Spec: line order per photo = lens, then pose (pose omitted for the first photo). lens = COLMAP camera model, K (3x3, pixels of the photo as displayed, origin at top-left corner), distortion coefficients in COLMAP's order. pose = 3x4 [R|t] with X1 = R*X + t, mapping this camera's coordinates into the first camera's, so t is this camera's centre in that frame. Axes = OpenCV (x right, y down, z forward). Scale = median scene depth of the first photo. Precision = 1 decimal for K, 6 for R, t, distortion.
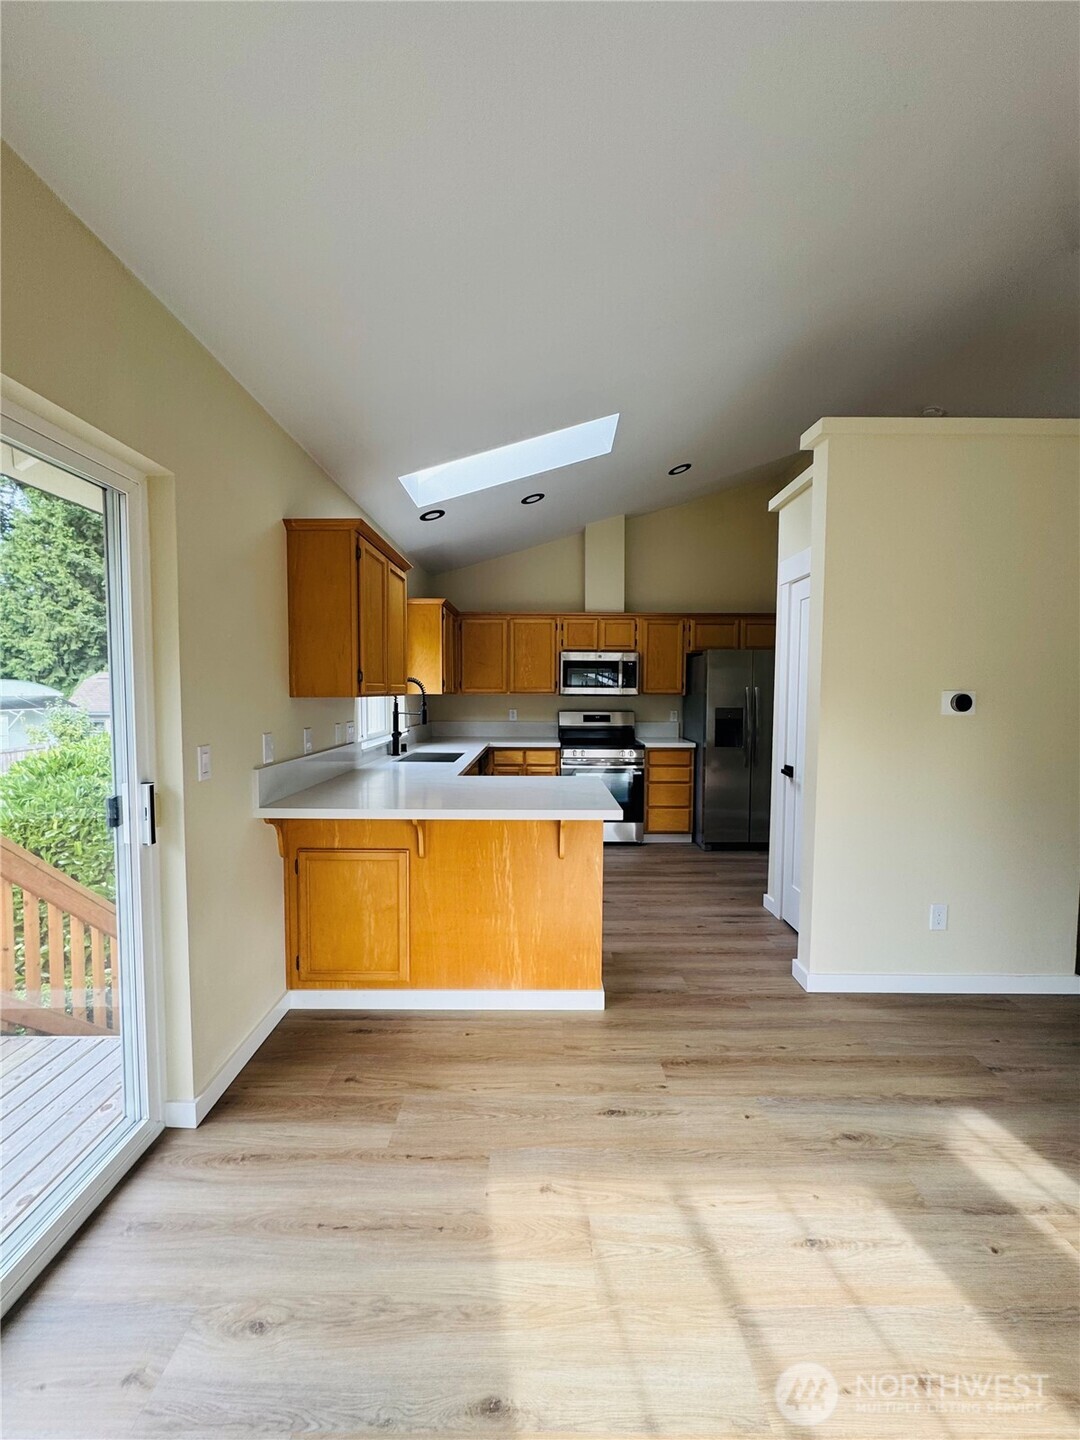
lens RADIAL K [[575.7, 0, 541.2], [0, 575.7, 716.6], [0, 0, 1]] dist [-0.004093, 0.001041]
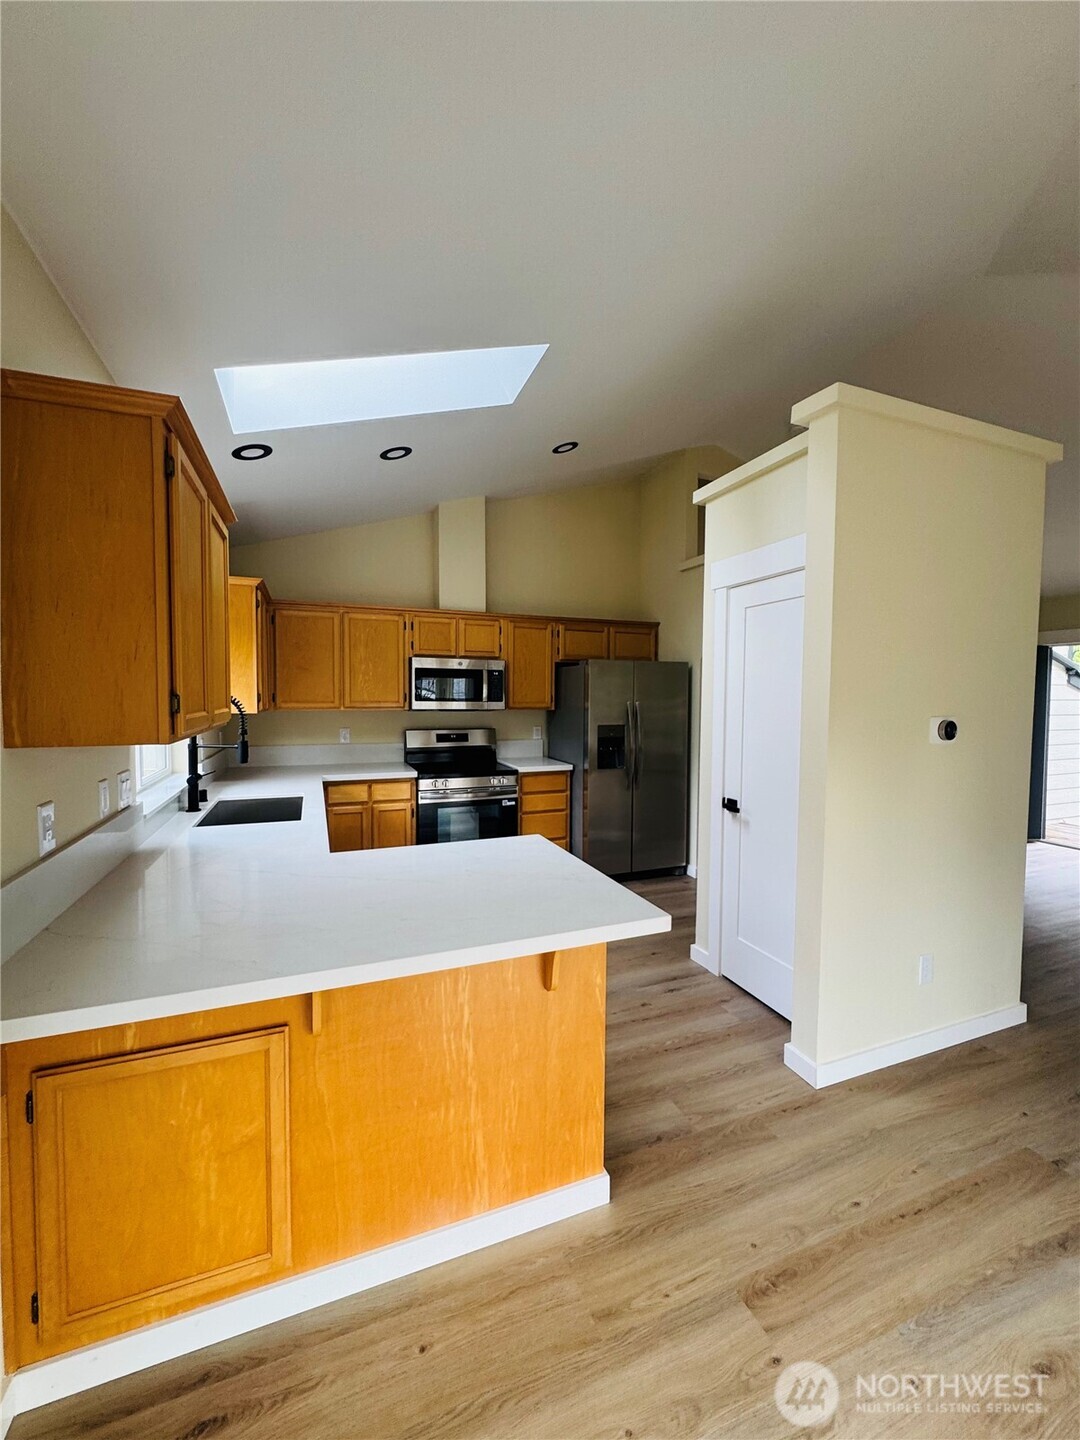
lens RADIAL K [[575.7, 0, 539.7], [0, 575.7, 716.9], [0, 0, 1]] dist [-0.004093, 0.001041]
pose [[0.930750, -0.012436, 0.365444, -0.145661], [0.014094, 0.999899, -0.001868, -0.038633], [-0.365384, 0.006889, 0.930831, 0.291170]]
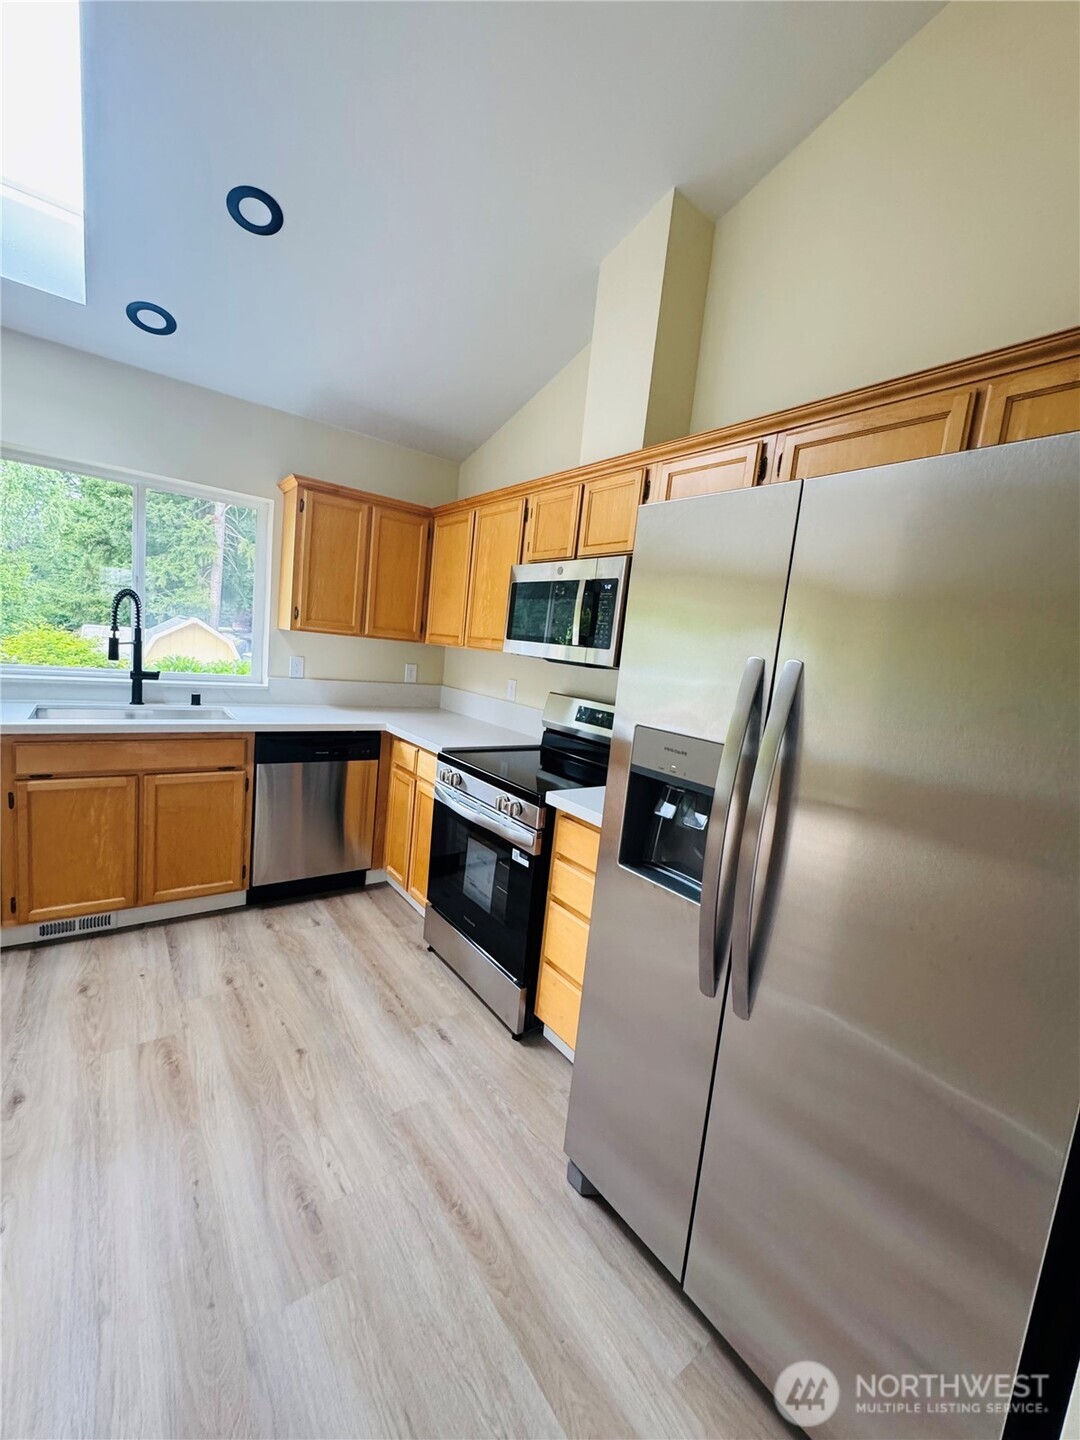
lens RADIAL K [[575.7, 0, 541.9], [0, 575.7, 725.0], [0, 0, 1]] dist [-0.004093, 0.001041]
pose [[0.589457, 0.162658, -0.791254, 0.690183], [-0.134181, 0.985625, 0.102654, -0.051617], [0.796578, 0.045661, 0.602809, 1.127876]]
